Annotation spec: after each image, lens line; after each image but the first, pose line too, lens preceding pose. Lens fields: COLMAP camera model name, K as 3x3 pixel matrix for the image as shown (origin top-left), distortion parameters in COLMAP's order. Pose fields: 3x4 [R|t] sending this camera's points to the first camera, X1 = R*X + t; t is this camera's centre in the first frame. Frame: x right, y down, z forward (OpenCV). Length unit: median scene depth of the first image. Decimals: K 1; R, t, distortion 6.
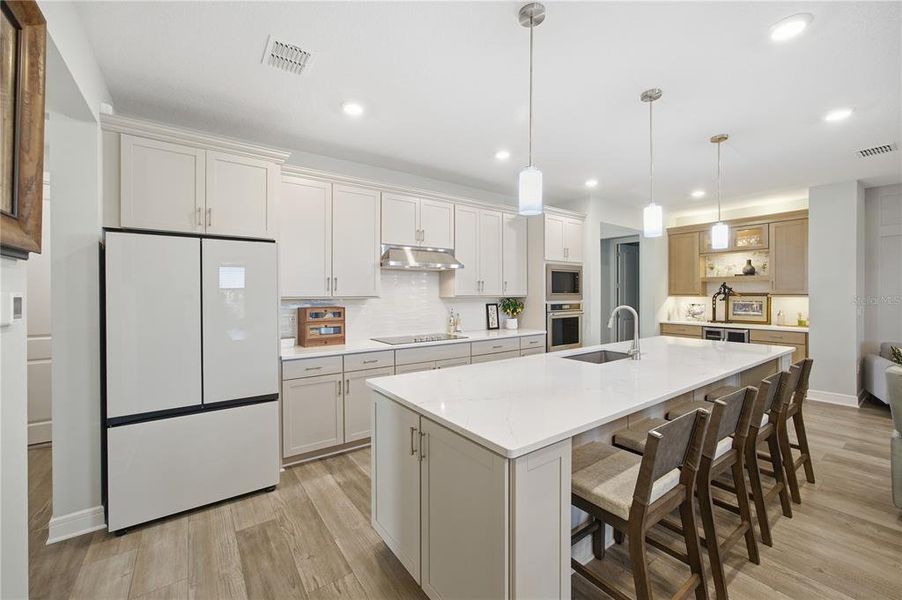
lens RADIAL K [[366.7, 0, 450.7], [0, 366.7, 296.1], [0, 0, 1]] dist [-0.002003, 0.000371]
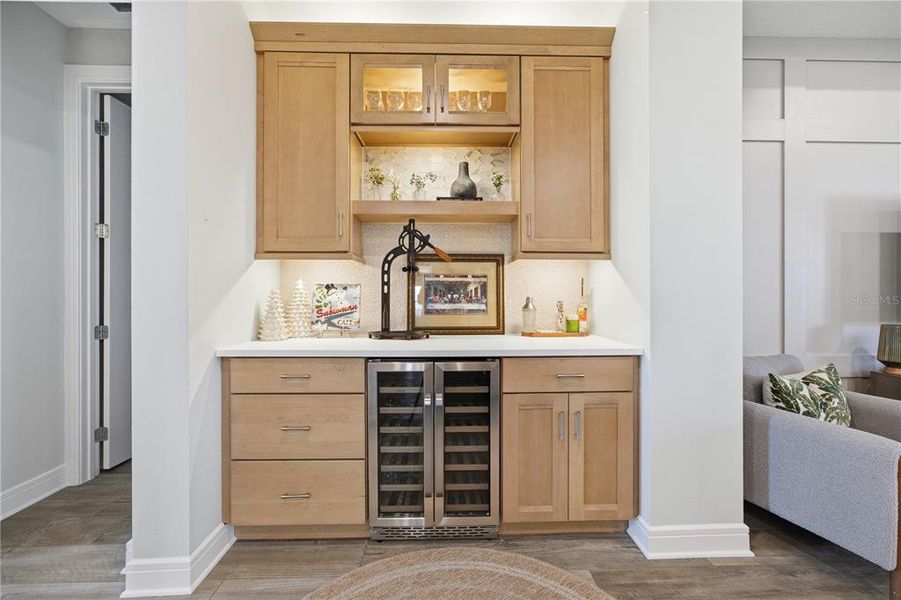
lens RADIAL K [[366.3, 0, 450.2], [0, 366.3, 296.1], [0, 0, 1]] dist [-0.002003, 0.000371]
pose [[0.569732, -0.000511, 0.821830, 0.556108], [0.006109, 0.999975, -0.003613, 0.041330], [-0.821808, 0.007079, 0.569721, 0.887500]]
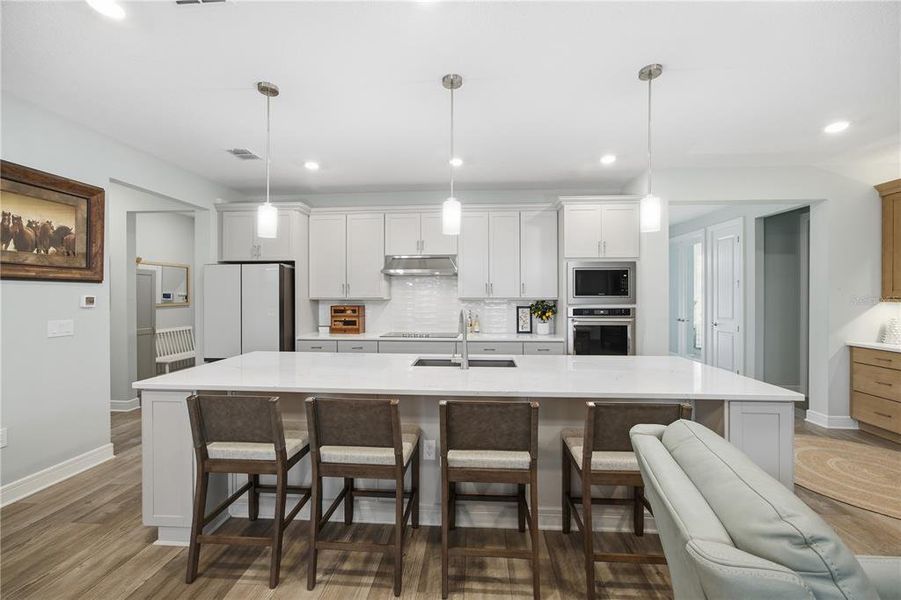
lens RADIAL K [[366.3, 0, 450.2], [0, 366.3, 296.1], [0, 0, 1]] dist [-0.002003, 0.000371]
pose [[0.760214, 0.002982, -0.649666, 0.568624], [-0.004580, 0.999989, -0.000769, -0.004346], [0.649657, 0.003560, 0.760219, 0.144104]]
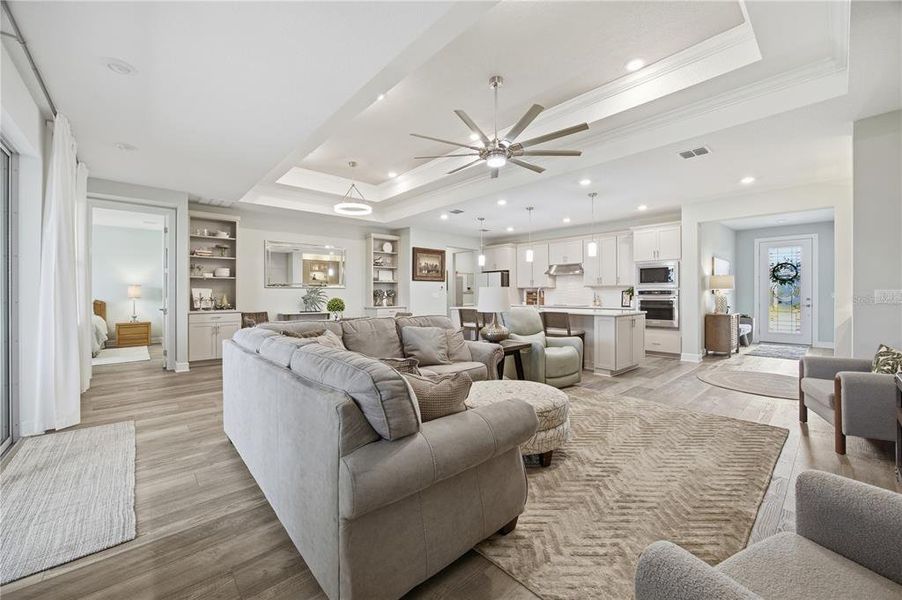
lens RADIAL K [[354.8, 0, 454.0], [0, 354.8, 297.0], [0, 0, 1]] dist [-0.032499, 0.016873]
pose [[0.109660, 0.009344, -0.993925, 1.510747], [-0.005133, 0.999948, 0.008835, 0.036807], [0.993956, 0.004133, 0.109702, 0.080868]]
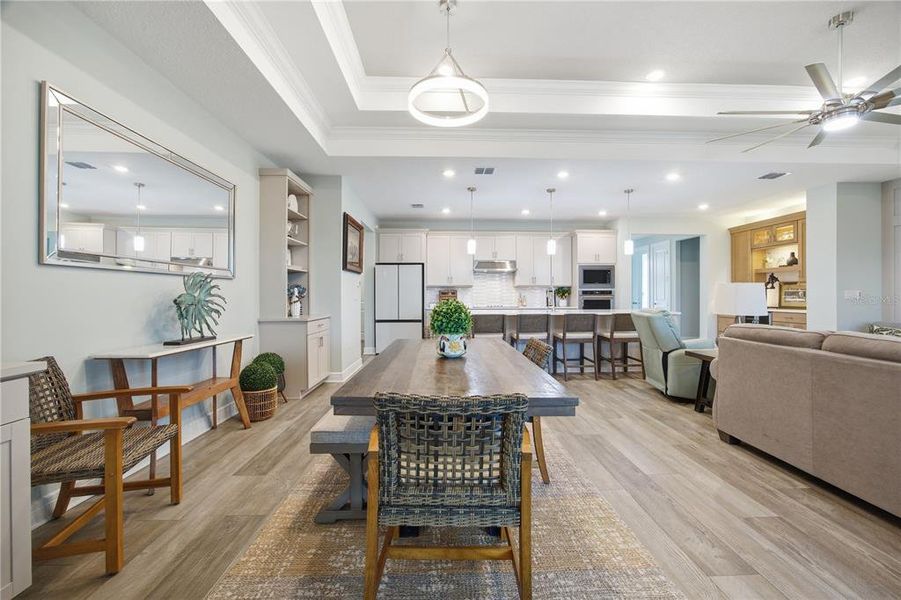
lens RADIAL K [[364.3, 0, 453.2], [0, 364.3, 296.6], [0, 0, 1]] dist [0.009156, 0.000483]
pose [[0.829717, 0.005293, -0.558160, 0.642642], [-0.004955, 0.999985, 0.002118, 0.044500], [0.558163, 0.001008, 0.829731, -0.582747]]
